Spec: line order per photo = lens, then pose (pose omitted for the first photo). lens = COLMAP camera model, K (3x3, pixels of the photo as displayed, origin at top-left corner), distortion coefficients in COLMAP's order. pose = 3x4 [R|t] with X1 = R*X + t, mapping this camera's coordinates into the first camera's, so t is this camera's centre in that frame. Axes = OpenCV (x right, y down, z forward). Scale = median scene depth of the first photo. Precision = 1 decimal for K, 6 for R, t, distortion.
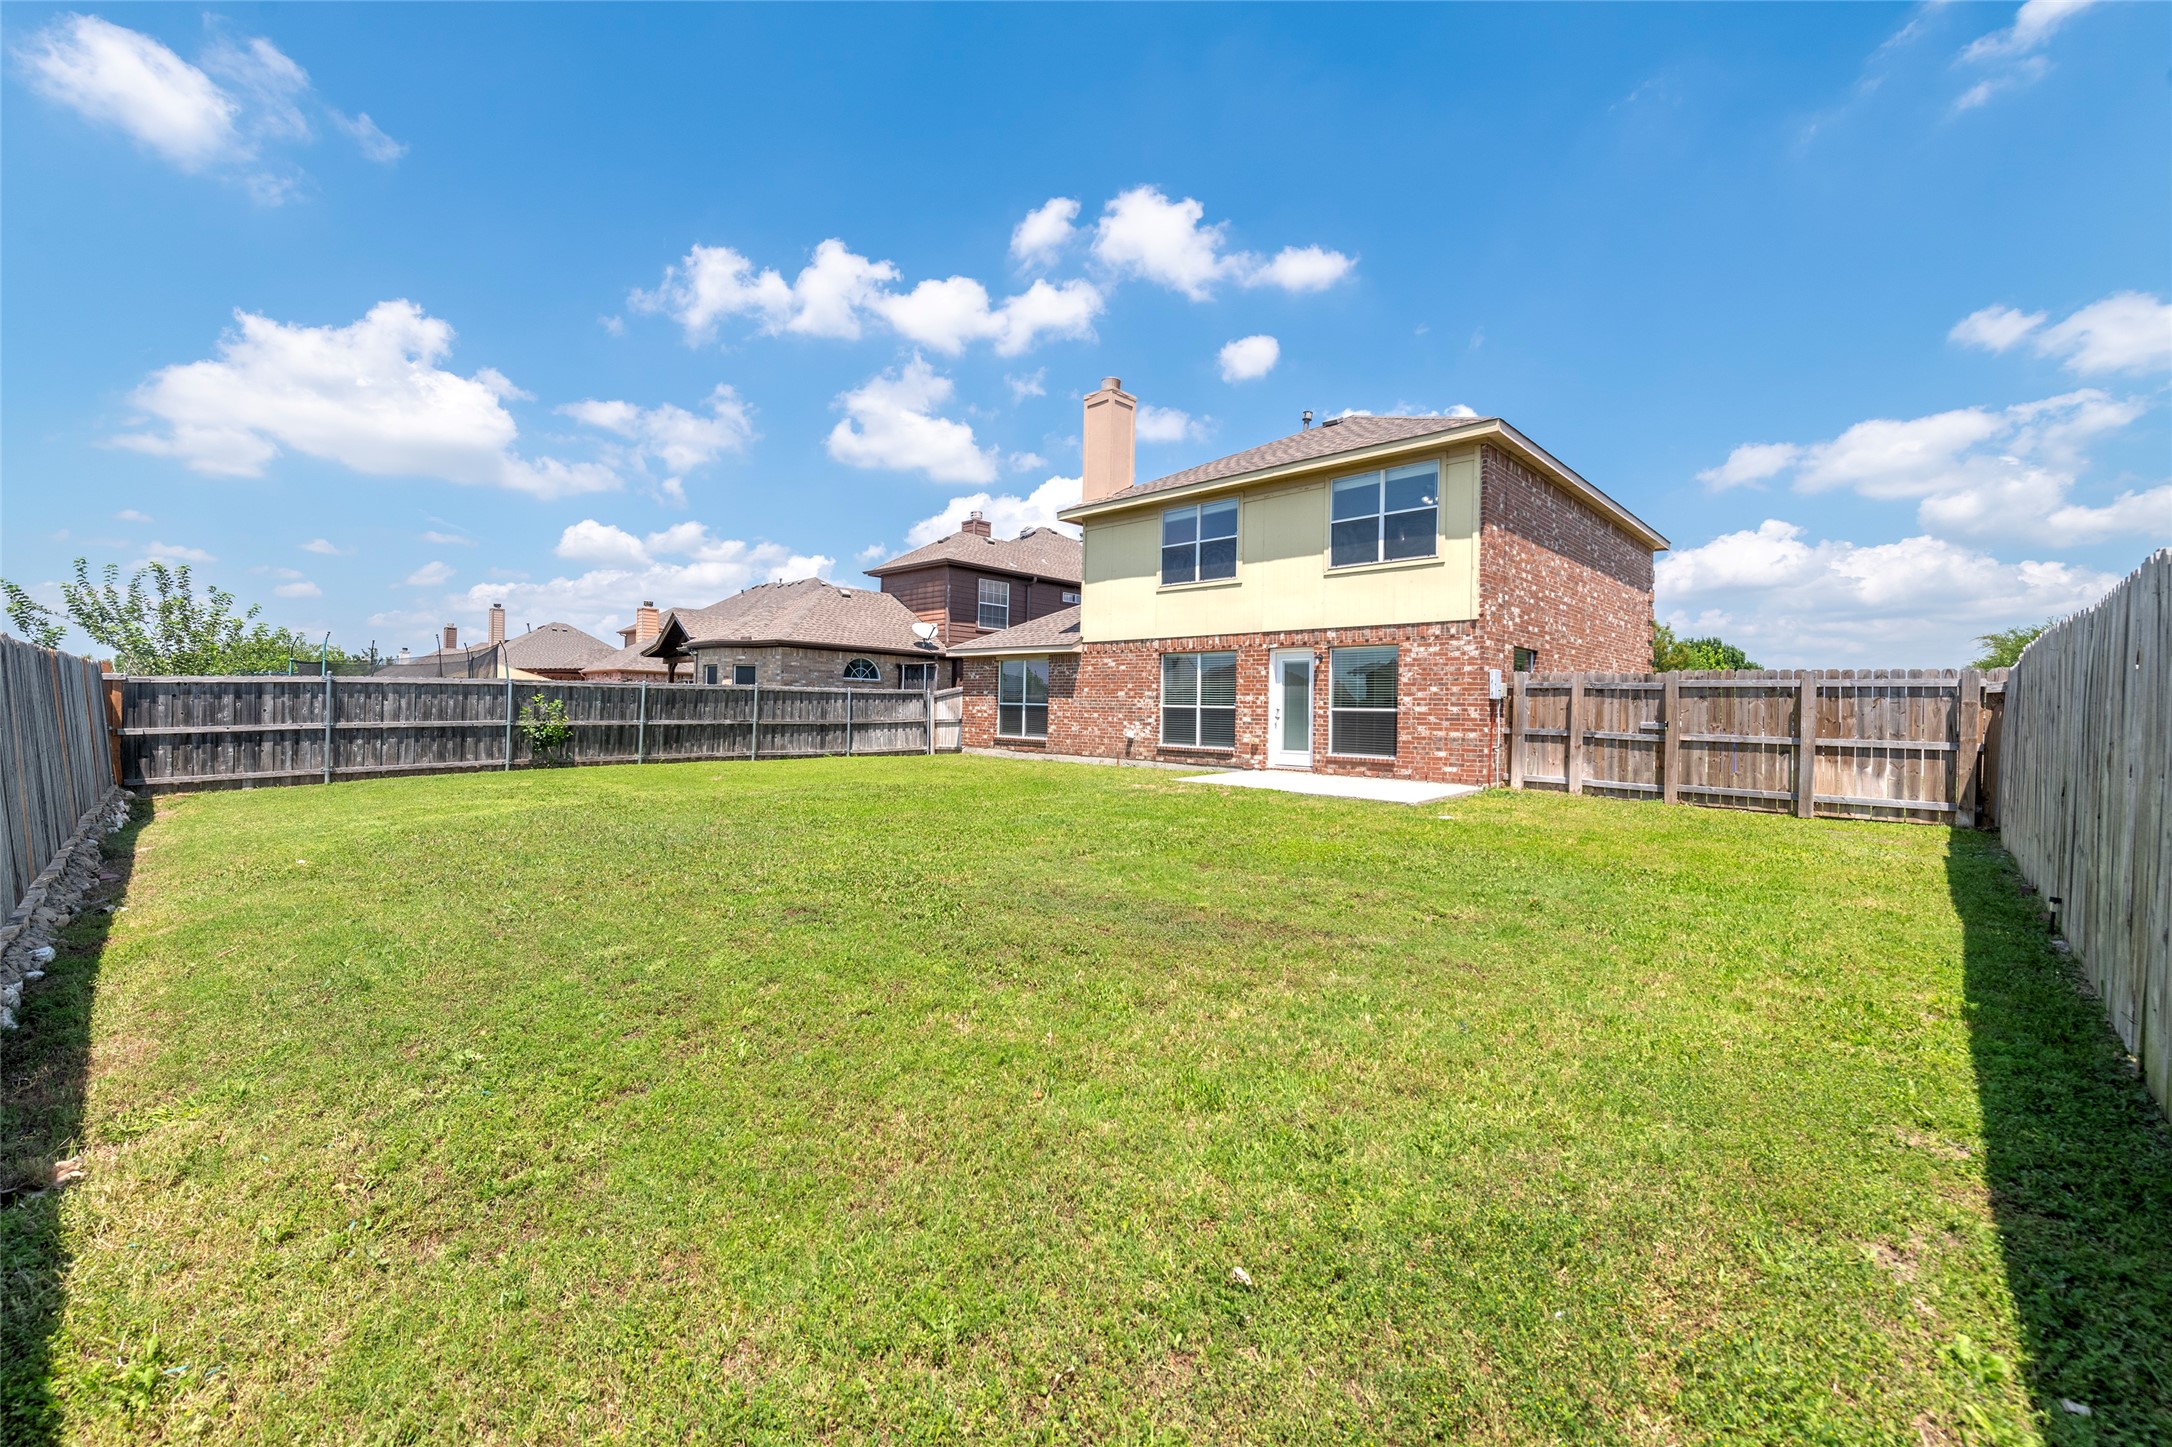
lens RADIAL K [[879.5, 0, 1091.1], [0, 879.5, 713.2], [0, 0, 1]] dist [0.008876, -0.001780]
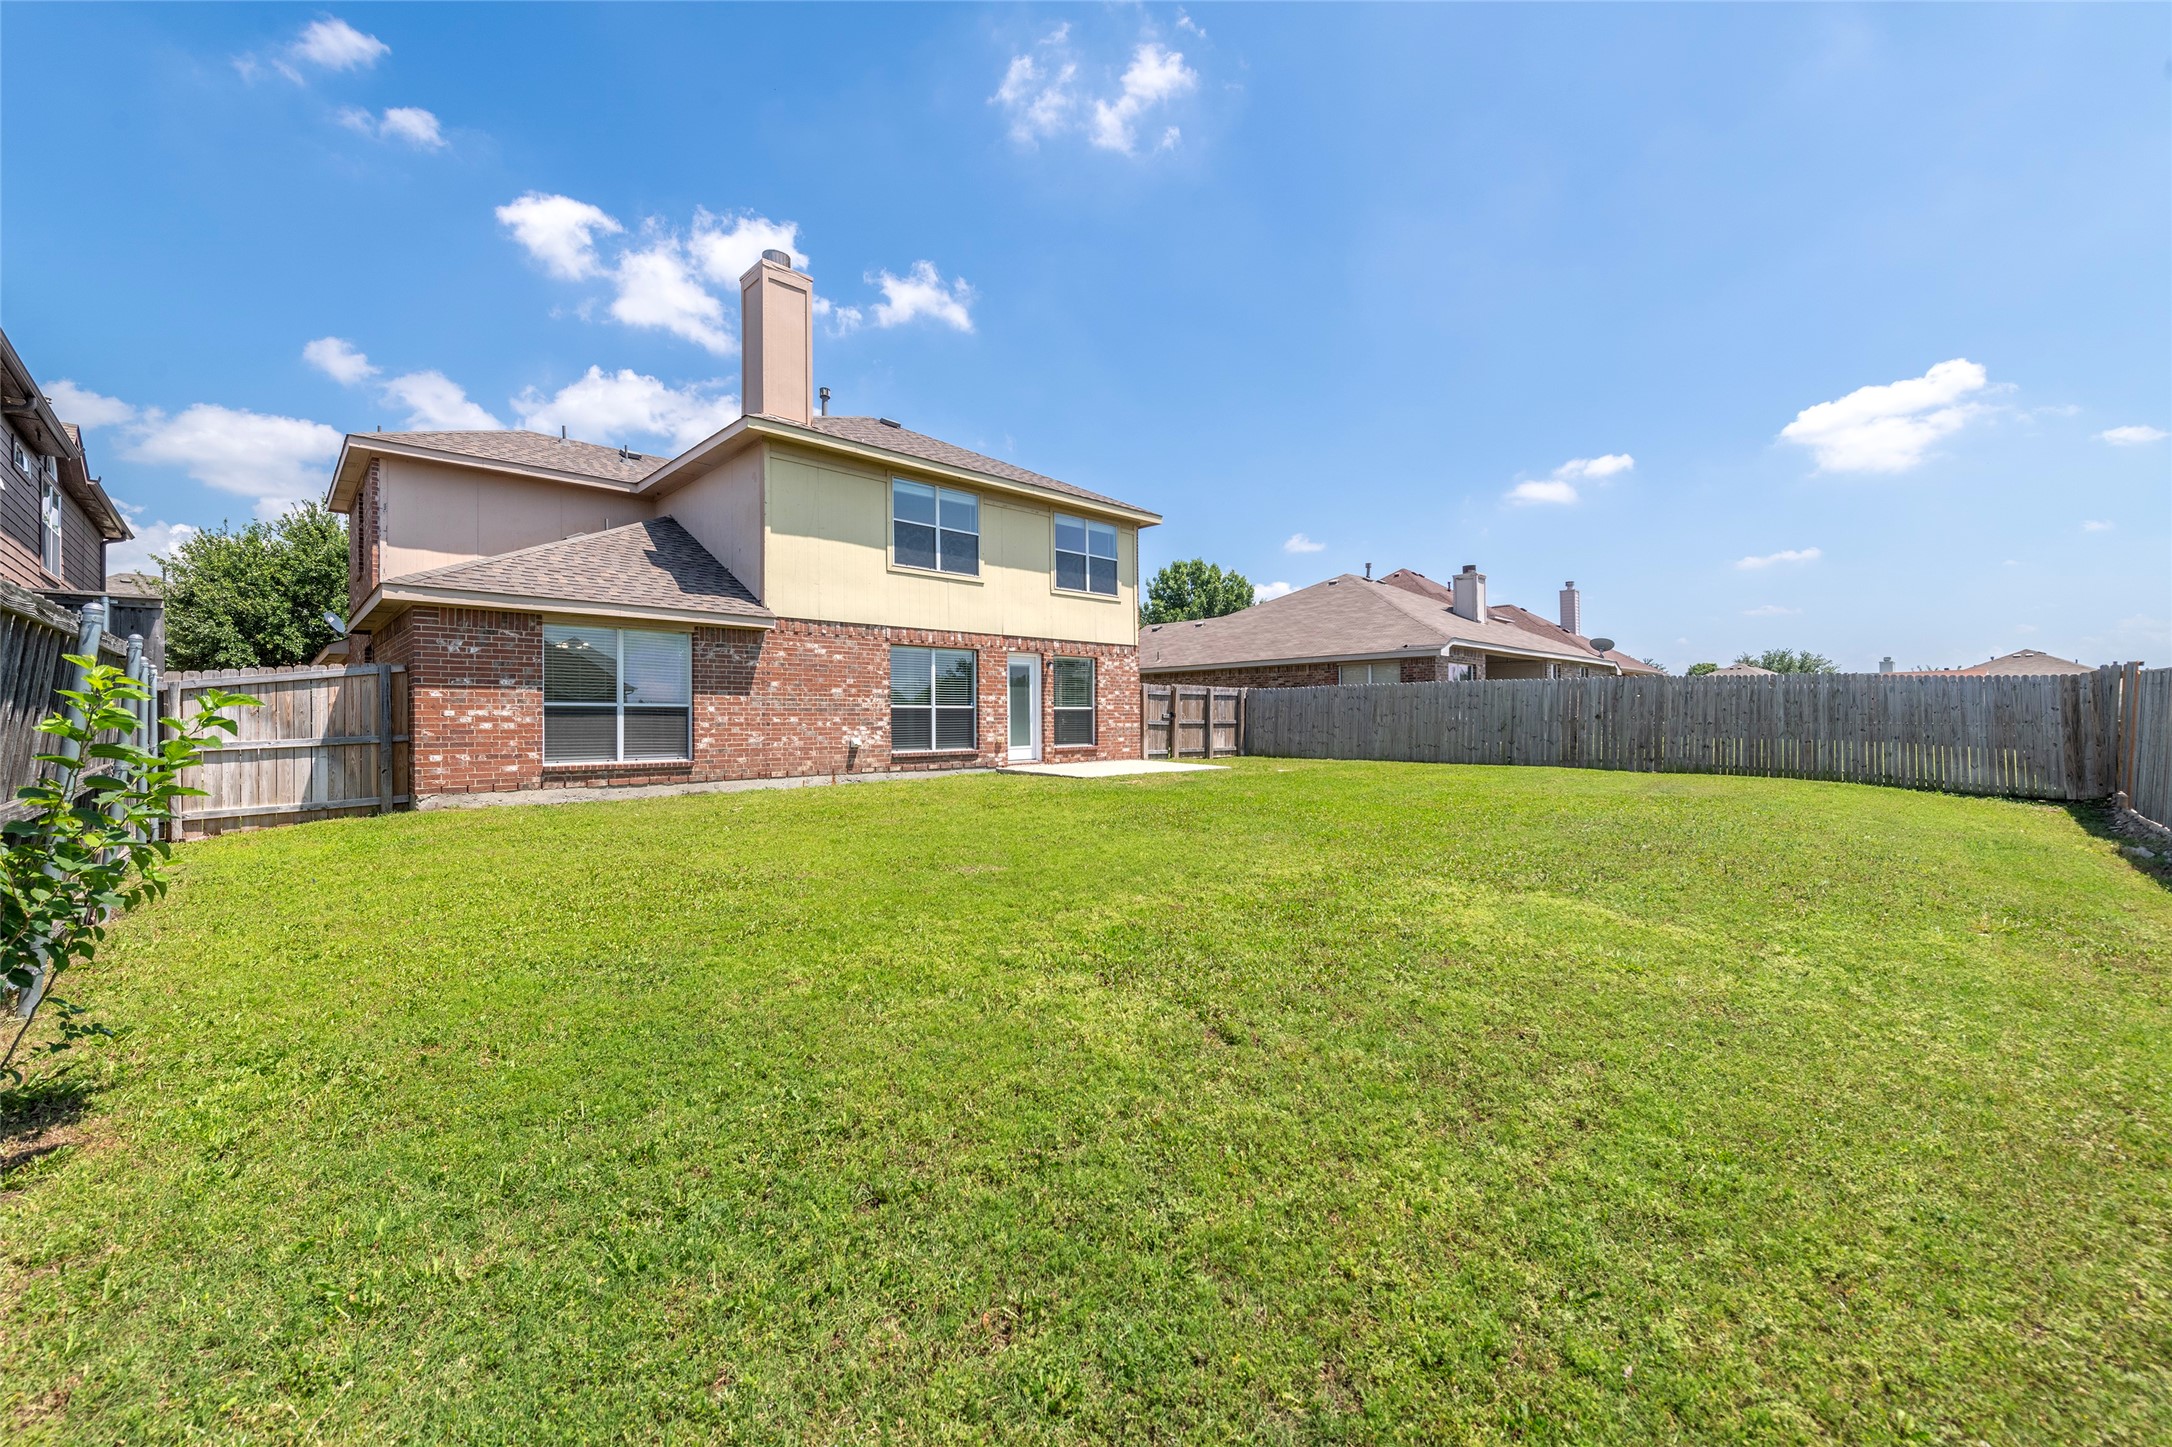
lens RADIAL K [[879.5, 0, 1083.2], [0, 879.5, 733.6], [0, 0, 1]] dist [0.008876, -0.001780]
pose [[0.000885, -0.033433, 0.999441, -0.771547], [0.013179, 0.999355, 0.033418, -0.007752], [-0.999913, 0.013143, 0.001325, 0.818613]]
